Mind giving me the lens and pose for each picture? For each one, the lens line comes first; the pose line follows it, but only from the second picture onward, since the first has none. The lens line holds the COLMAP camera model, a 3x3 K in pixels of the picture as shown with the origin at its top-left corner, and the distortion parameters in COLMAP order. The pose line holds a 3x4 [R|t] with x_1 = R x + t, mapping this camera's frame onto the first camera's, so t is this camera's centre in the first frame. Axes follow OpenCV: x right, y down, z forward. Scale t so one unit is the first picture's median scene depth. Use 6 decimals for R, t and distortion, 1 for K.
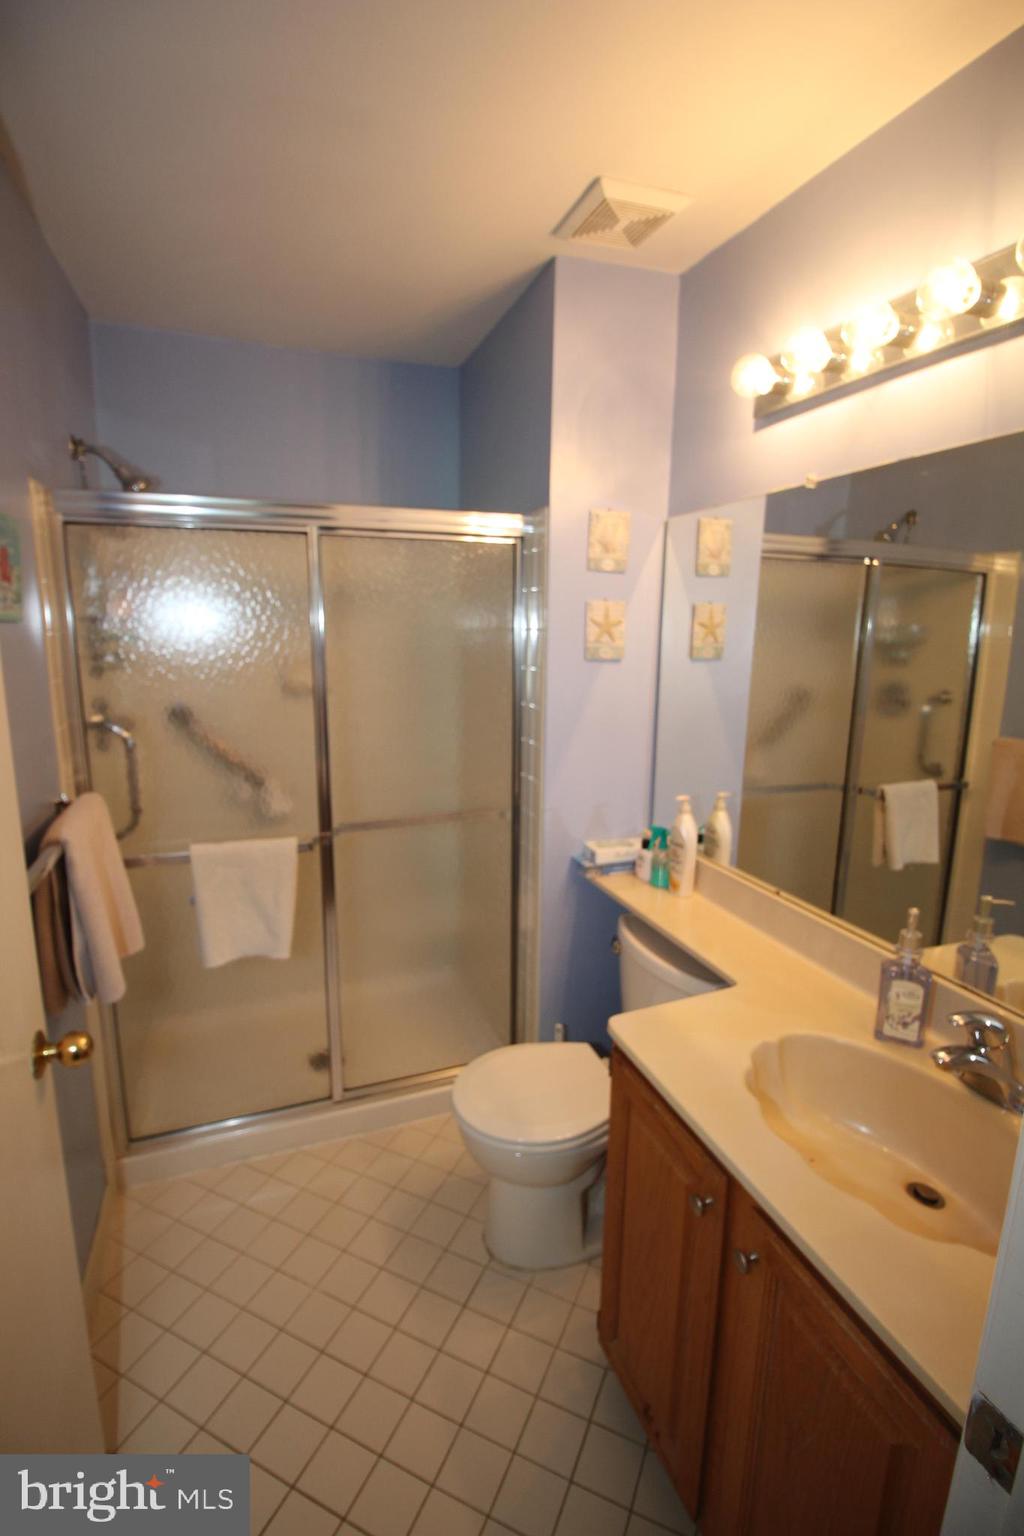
lens RADIAL K [[706.8, 0, 505.3], [0, 706.8, 767.6], [0, 0, 1]] dist [-0.002334, -0.009897]
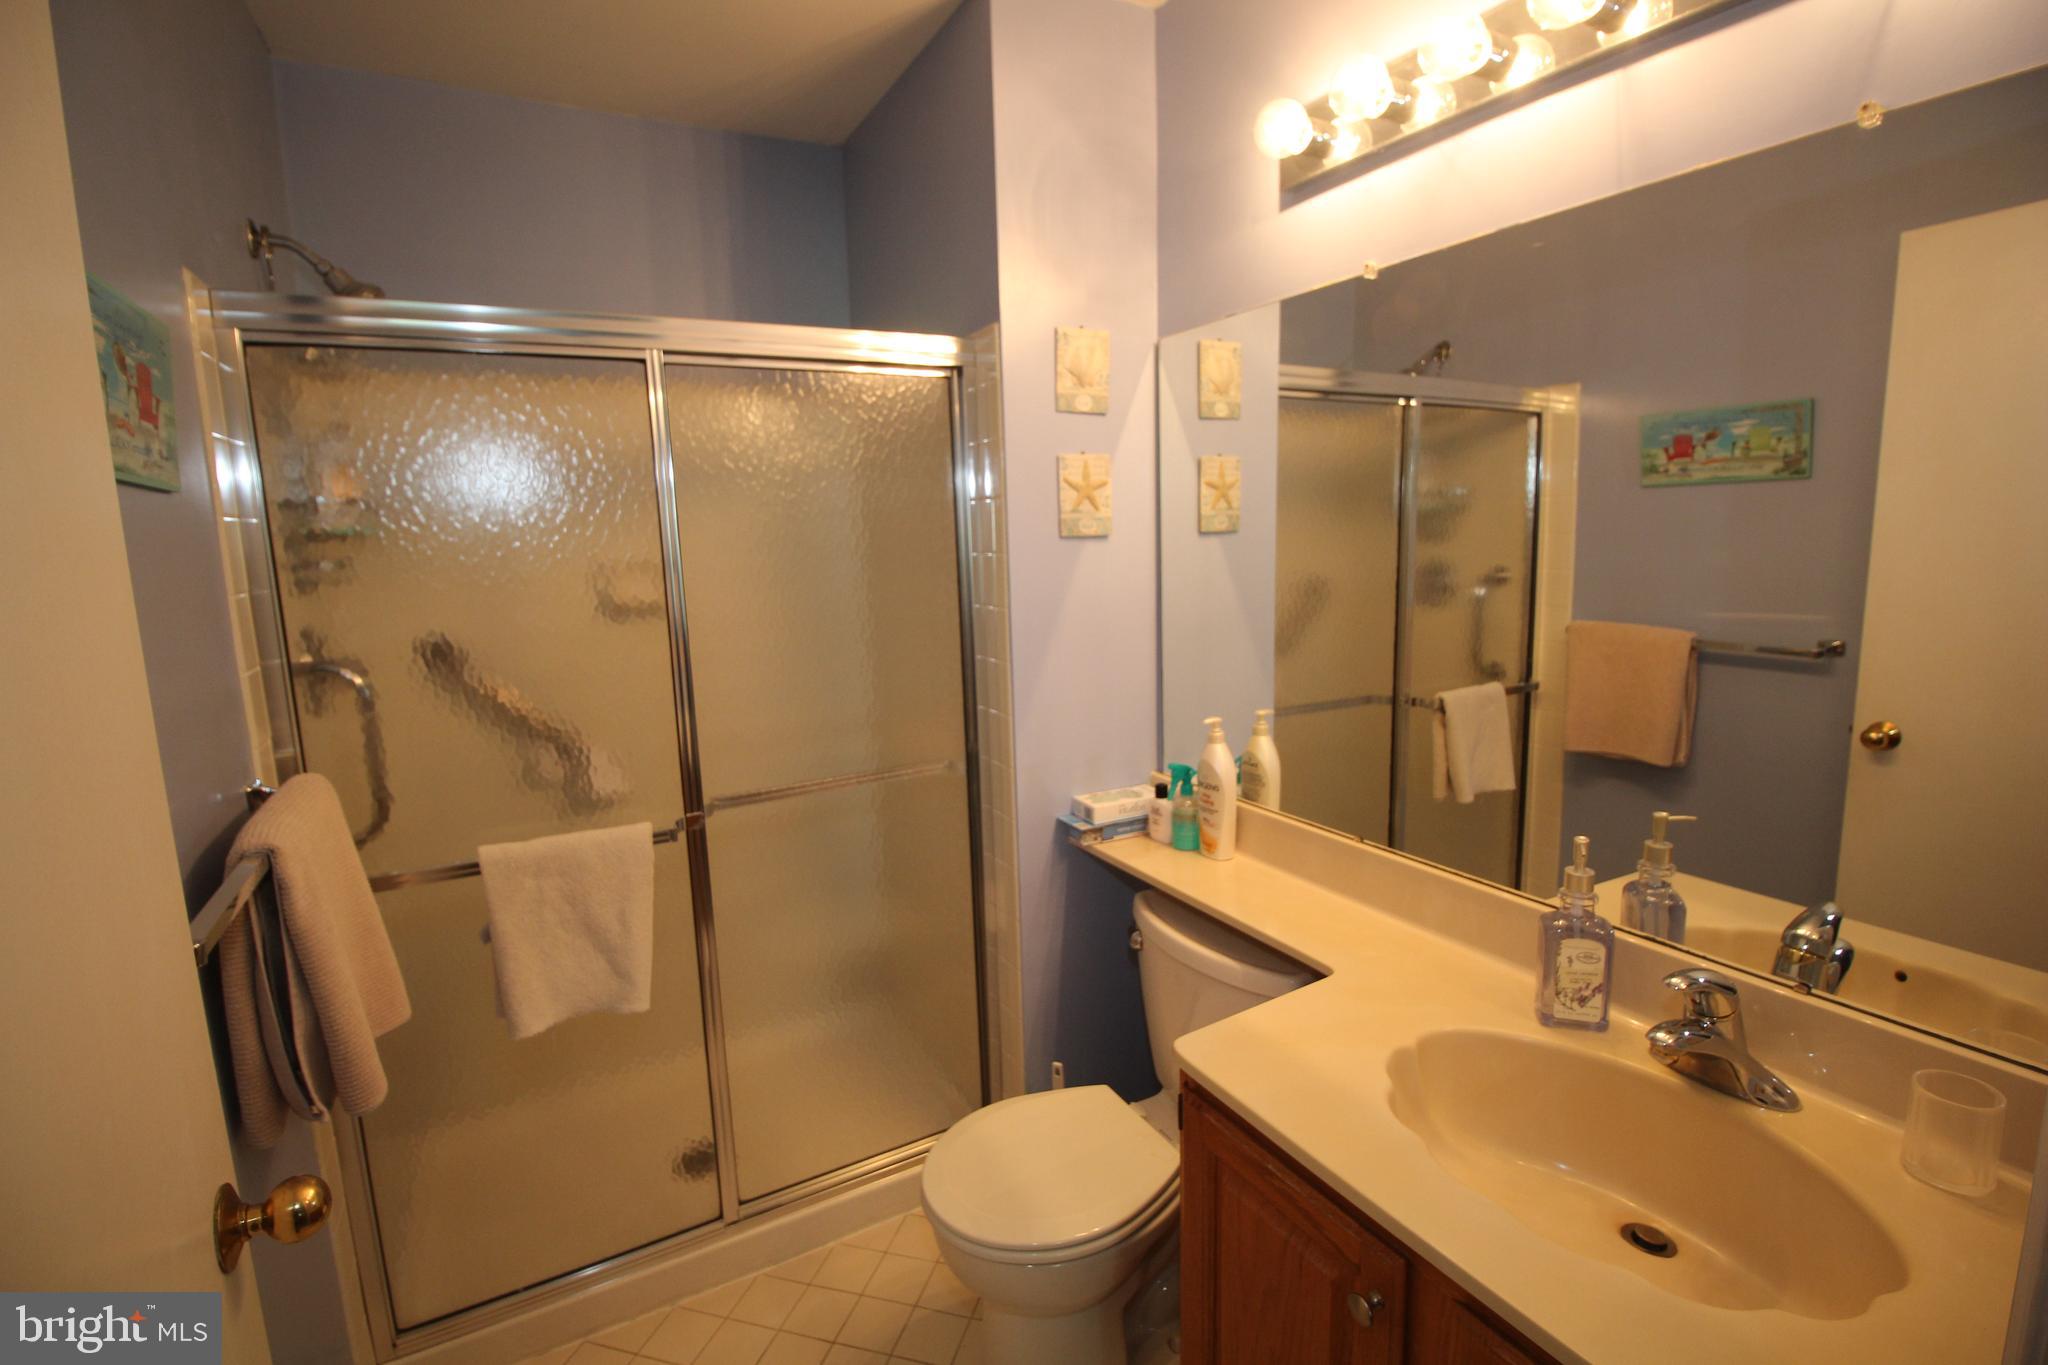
lens RADIAL K [[942.4, 0, 1030.8], [0, 942.4, 681.1], [0, 0, 1]] dist [-0.002334, -0.009897]
pose [[0.987098, -0.063918, 0.146808, -0.066018], [0.069861, 0.996918, -0.035681, 0.023770], [-0.144075, 0.045477, 0.988521, 0.079230]]
